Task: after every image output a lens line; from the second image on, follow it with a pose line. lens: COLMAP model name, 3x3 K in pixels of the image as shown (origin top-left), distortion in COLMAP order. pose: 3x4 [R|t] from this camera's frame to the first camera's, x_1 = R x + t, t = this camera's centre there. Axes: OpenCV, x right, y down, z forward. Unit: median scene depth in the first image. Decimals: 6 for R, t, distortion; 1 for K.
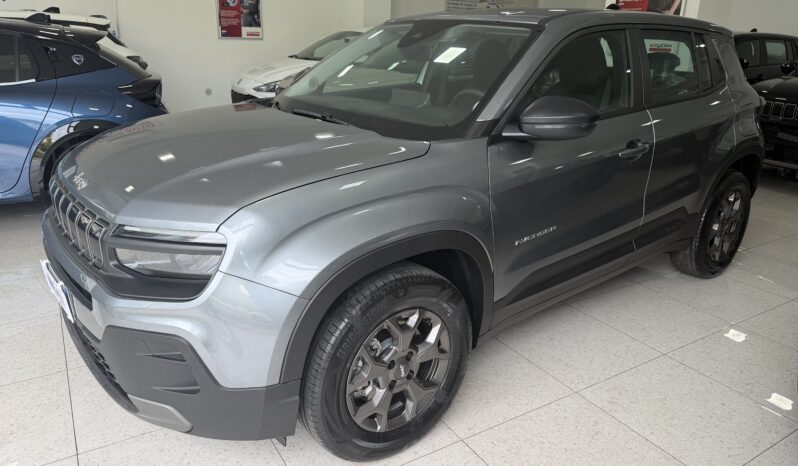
lens RADIAL K [[590.7, 0, 395.7], [0, 590.7, 244.6], [0, 0, 1]] dist [0.089682, -0.114739]
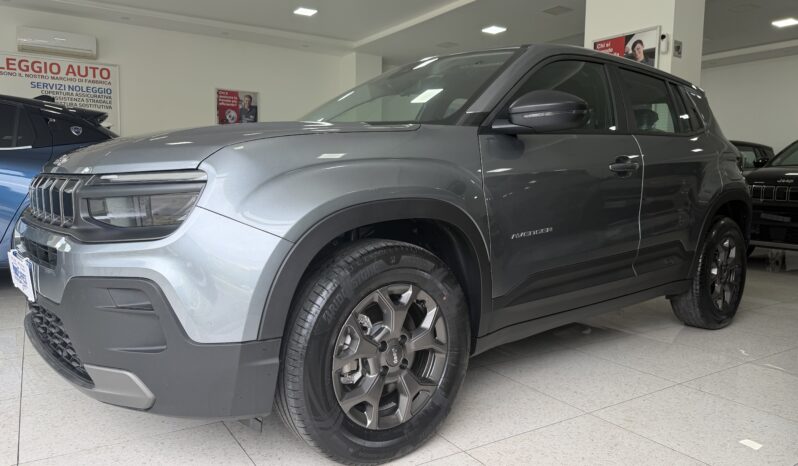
lens RADIAL K [[590.7, 0, 395.7], [0, 590.7, 244.6], [0, 0, 1]] dist [0.089682, -0.114739]
pose [[0.999842, -0.006593, 0.016502, -0.001477], [0.010419, 0.969763, -0.243827, 0.256198], [-0.014396, 0.243961, 0.969678, 0.080794]]
